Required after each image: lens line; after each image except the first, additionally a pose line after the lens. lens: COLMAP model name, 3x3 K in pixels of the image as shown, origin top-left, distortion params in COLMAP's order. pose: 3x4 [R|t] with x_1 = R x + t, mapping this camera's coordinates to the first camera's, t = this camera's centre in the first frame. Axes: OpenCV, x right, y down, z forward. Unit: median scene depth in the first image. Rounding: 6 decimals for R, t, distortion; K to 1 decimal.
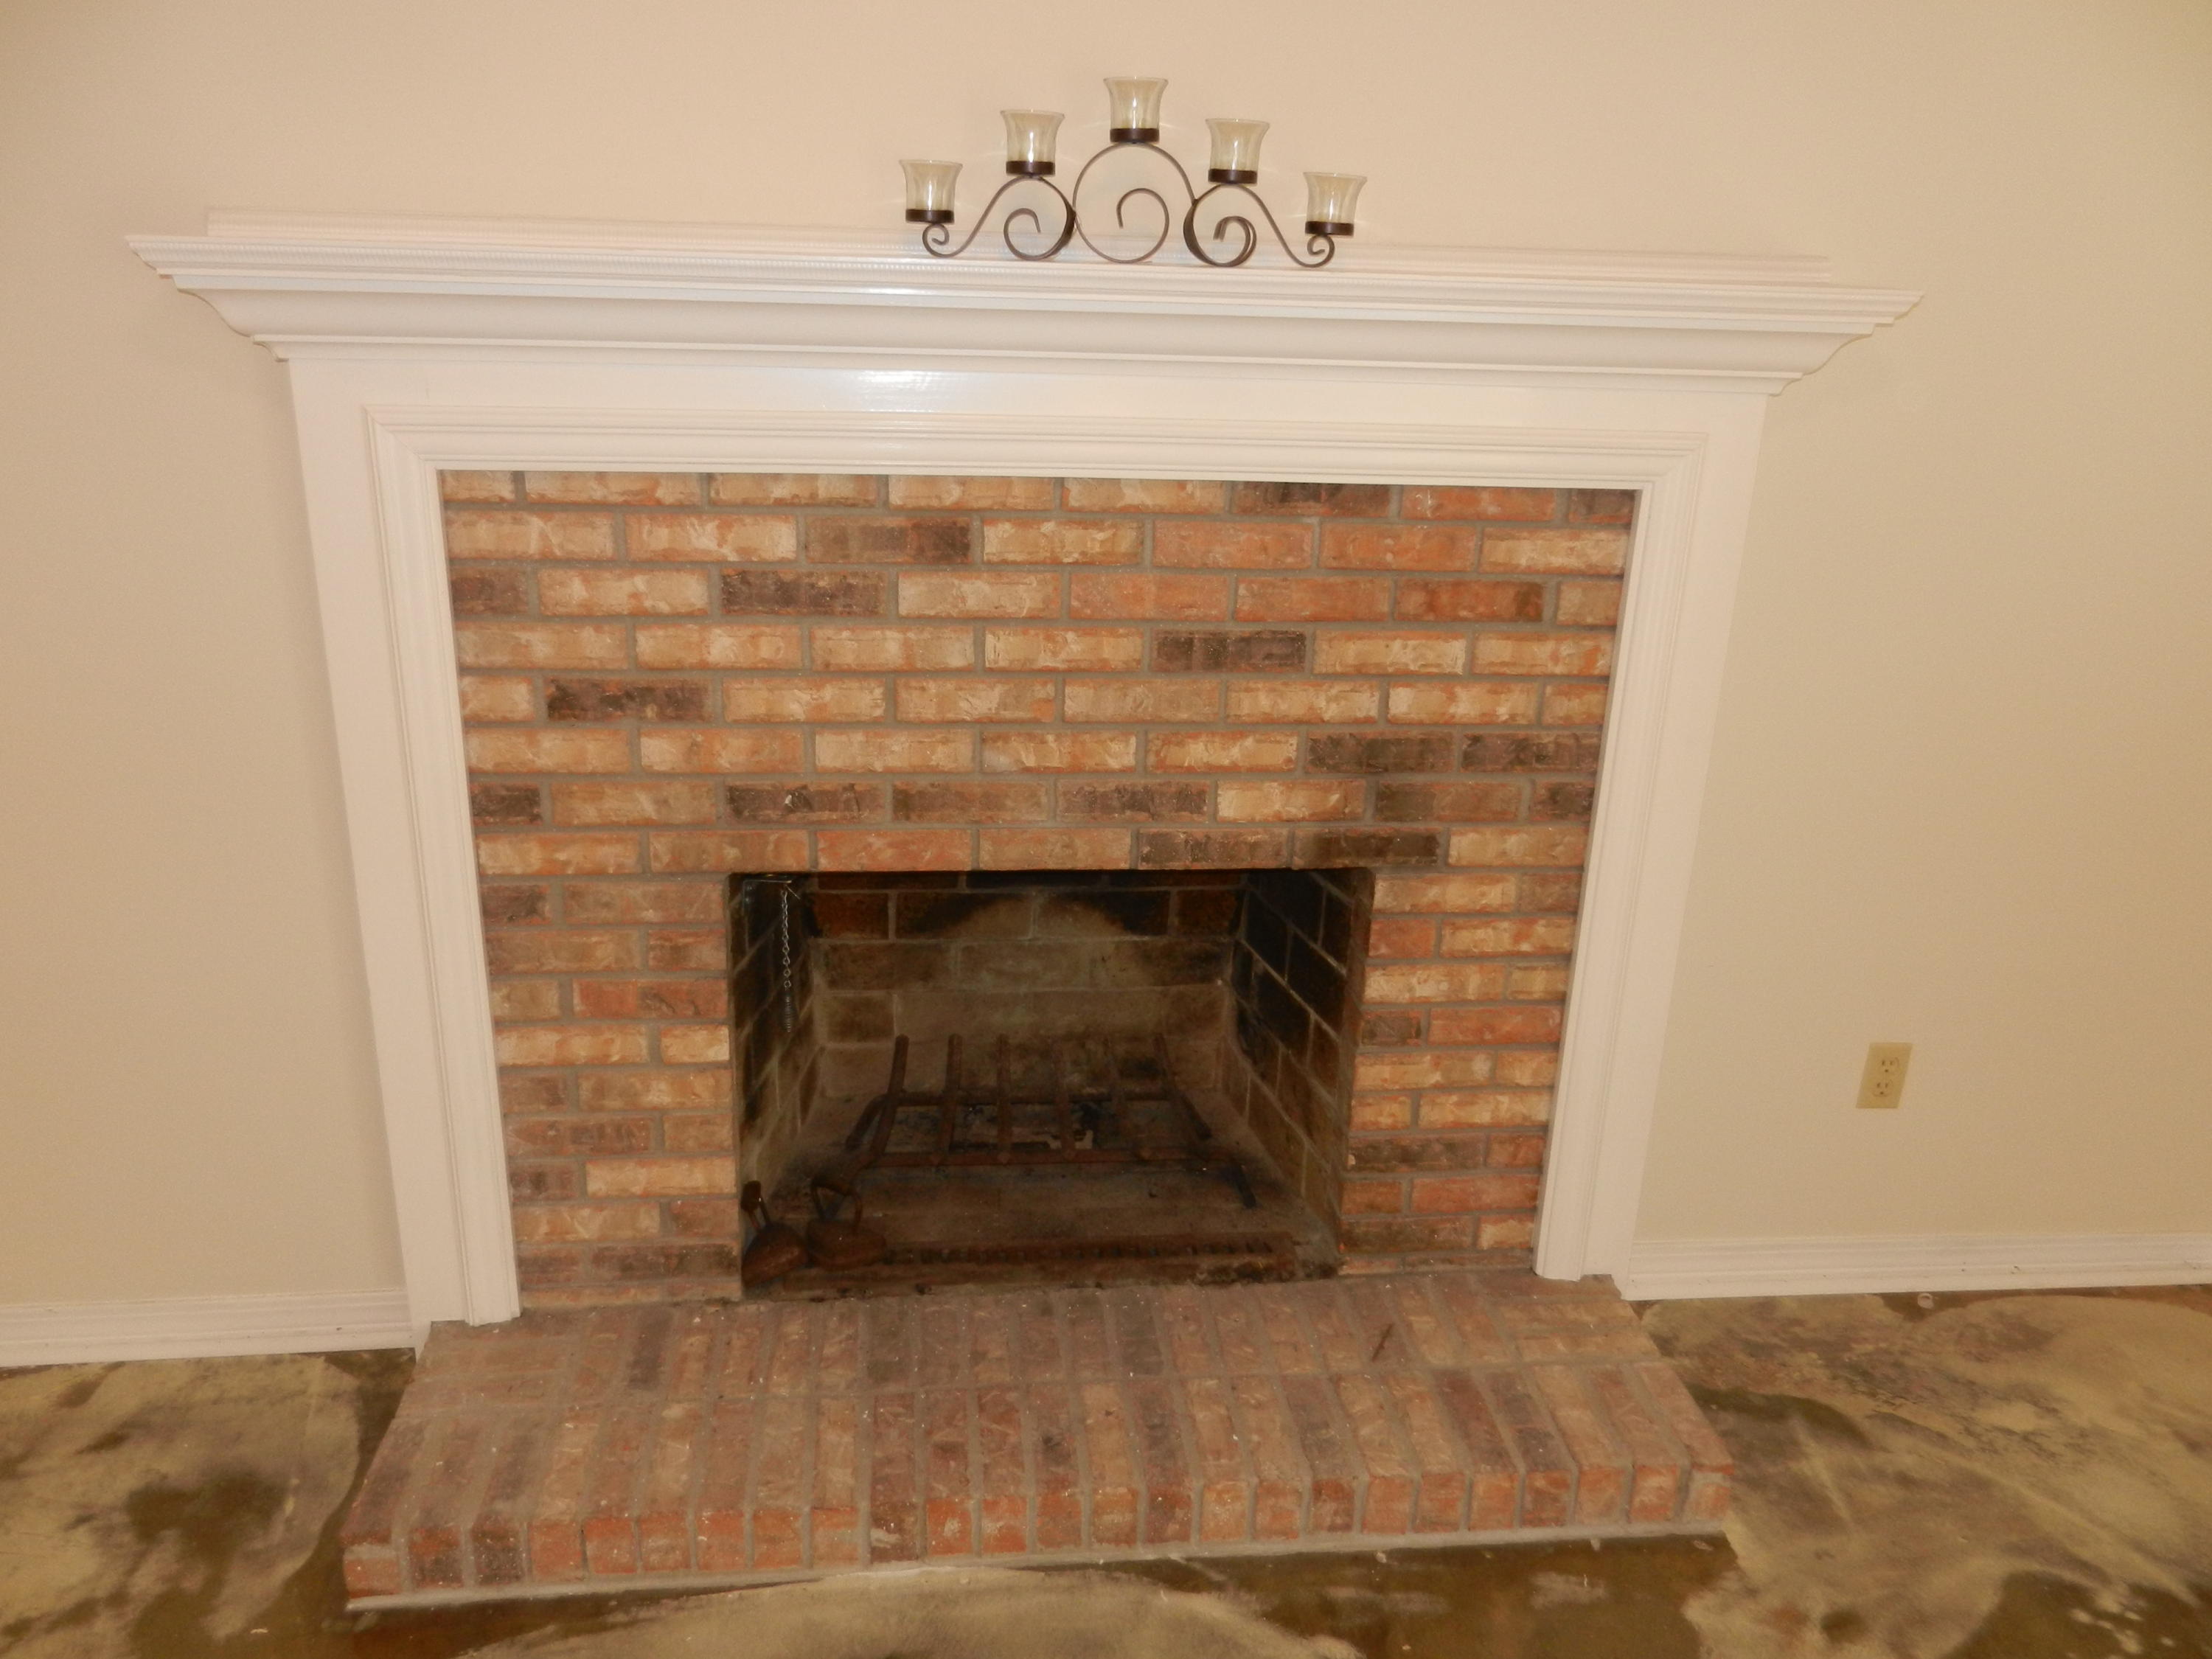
lens RADIAL K [[1654.8, 0, 1109.2], [0, 1654.8, 815.4], [0, 0, 1]] dist [0.006424, 0.008830]
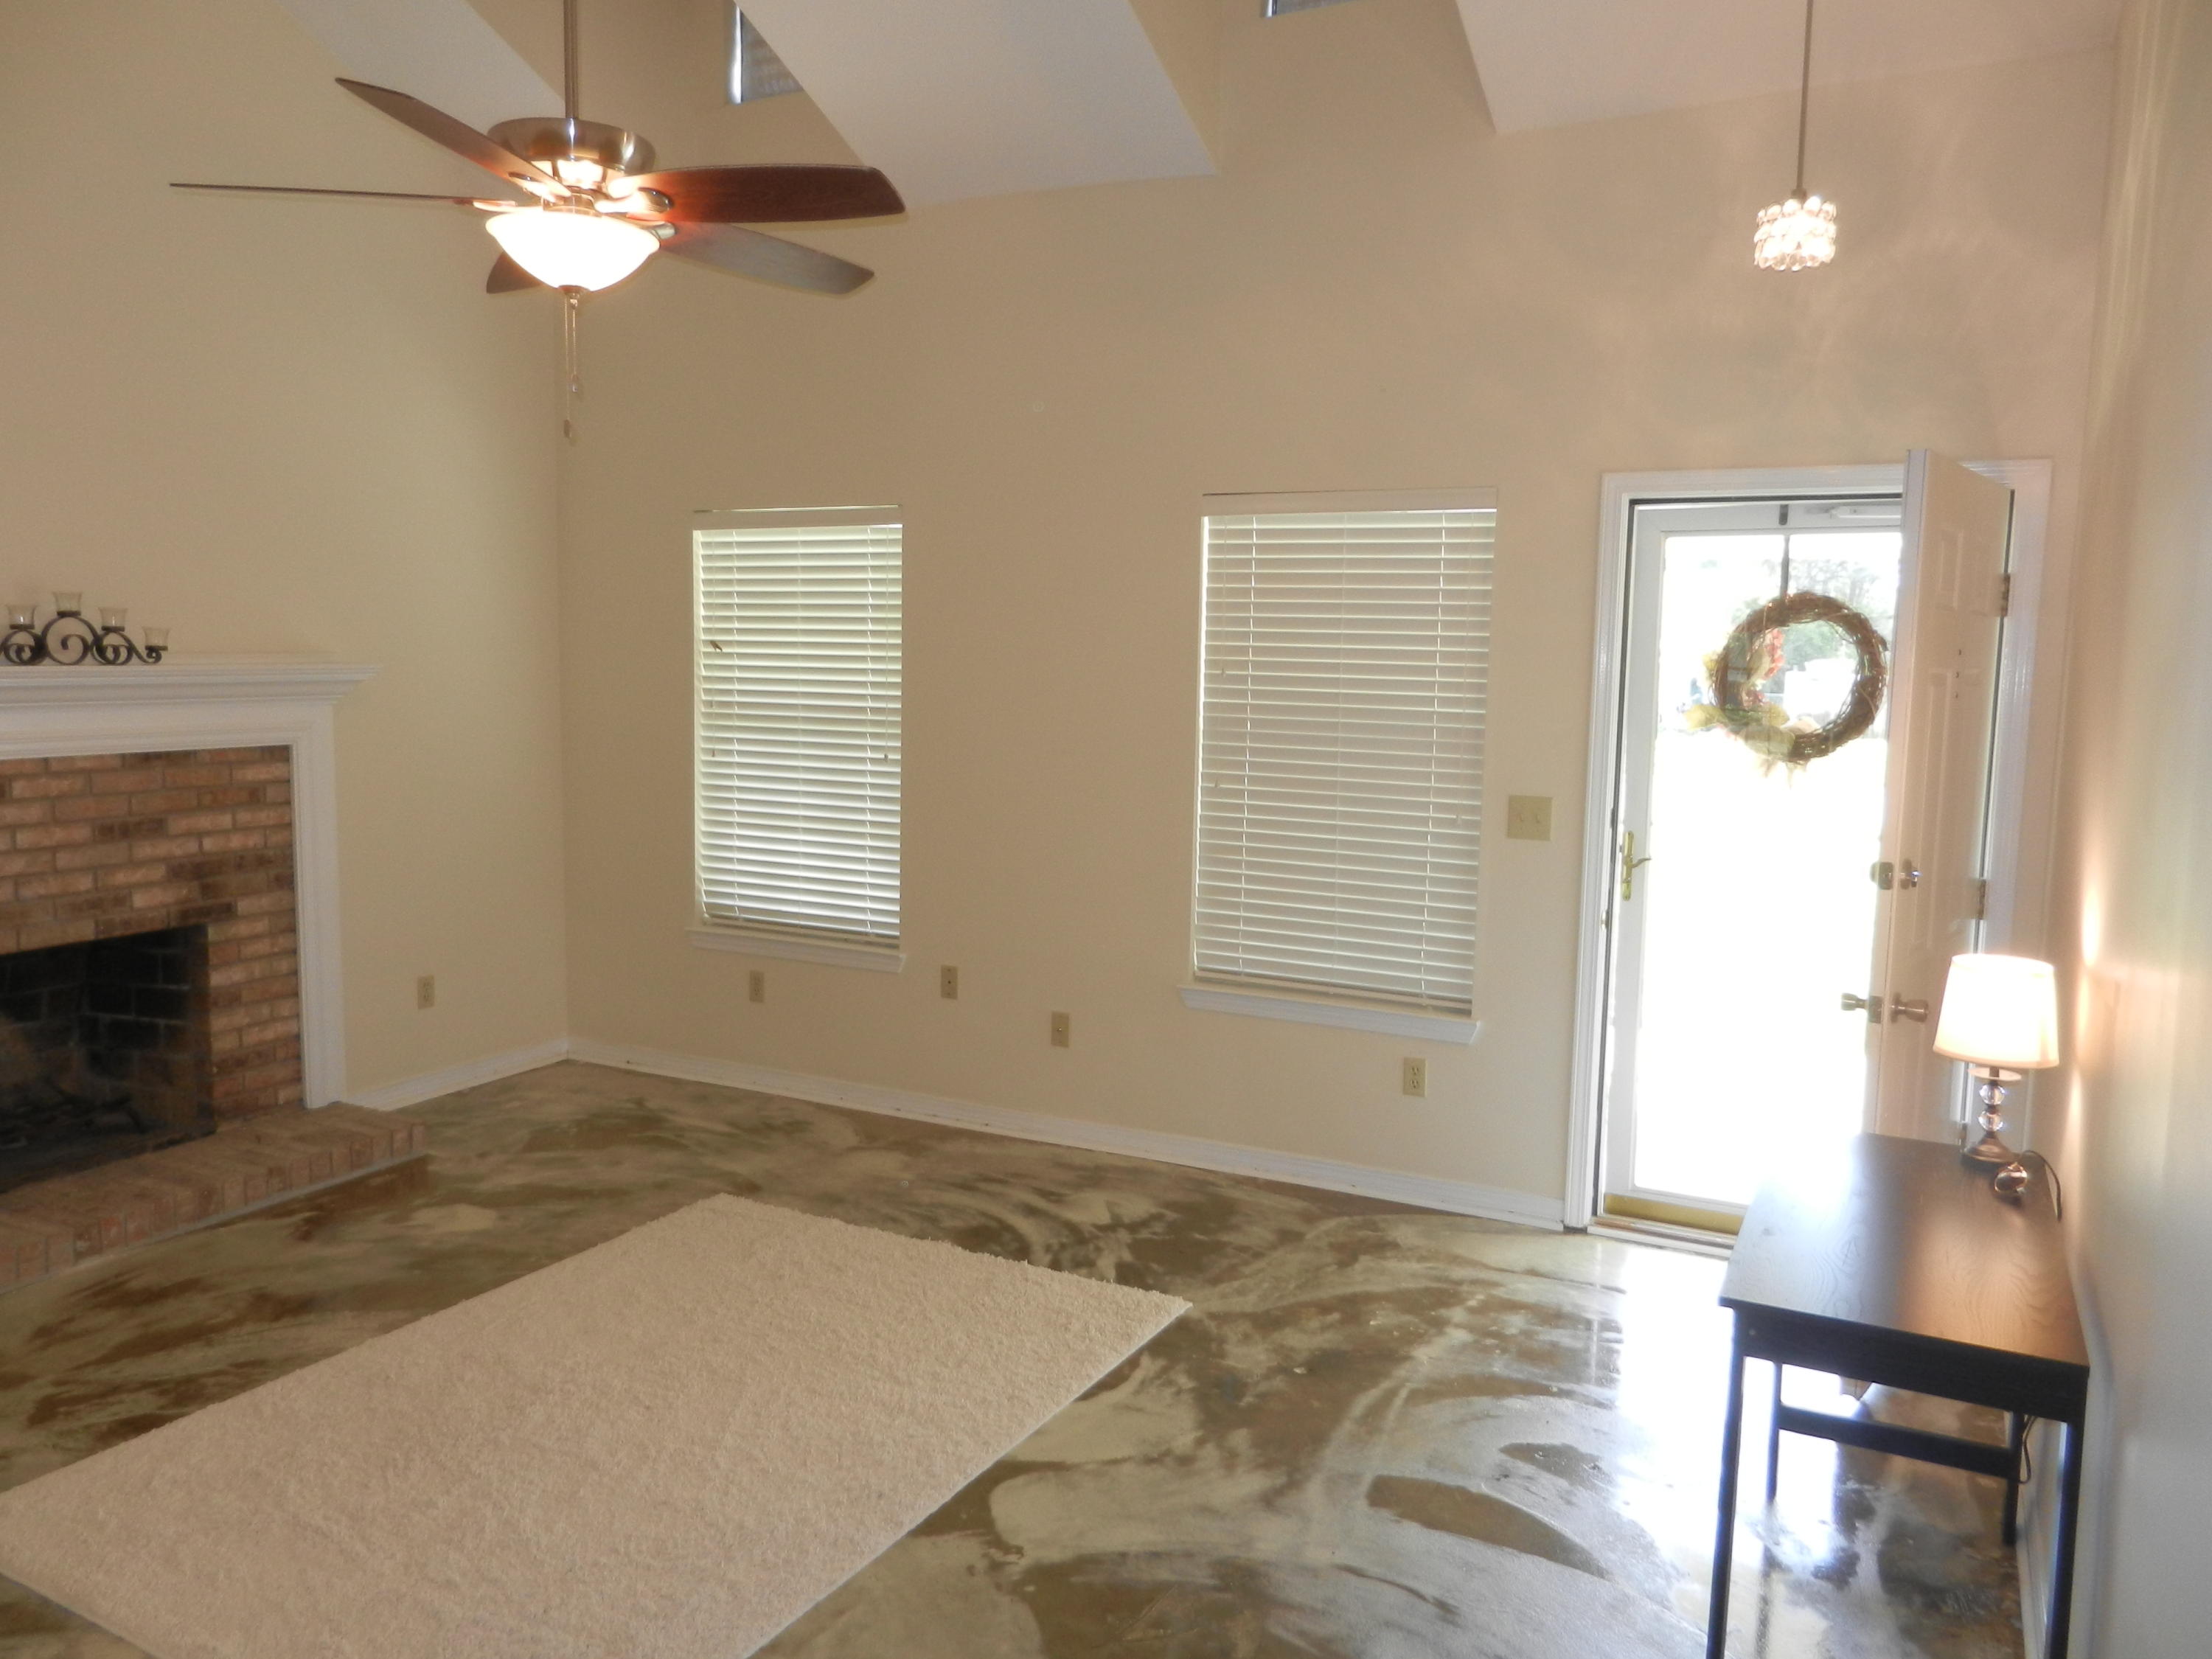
lens RADIAL K [[1654.8, 0, 1100.5], [0, 1654.8, 823.7], [0, 0, 1]] dist [0.006424, 0.008830]
pose [[0.551526, -0.118639, 0.825678, -1.024794], [0.277801, 0.959454, -0.047701, 0.353515], [-0.786541, 0.255682, 0.562121, -1.251738]]
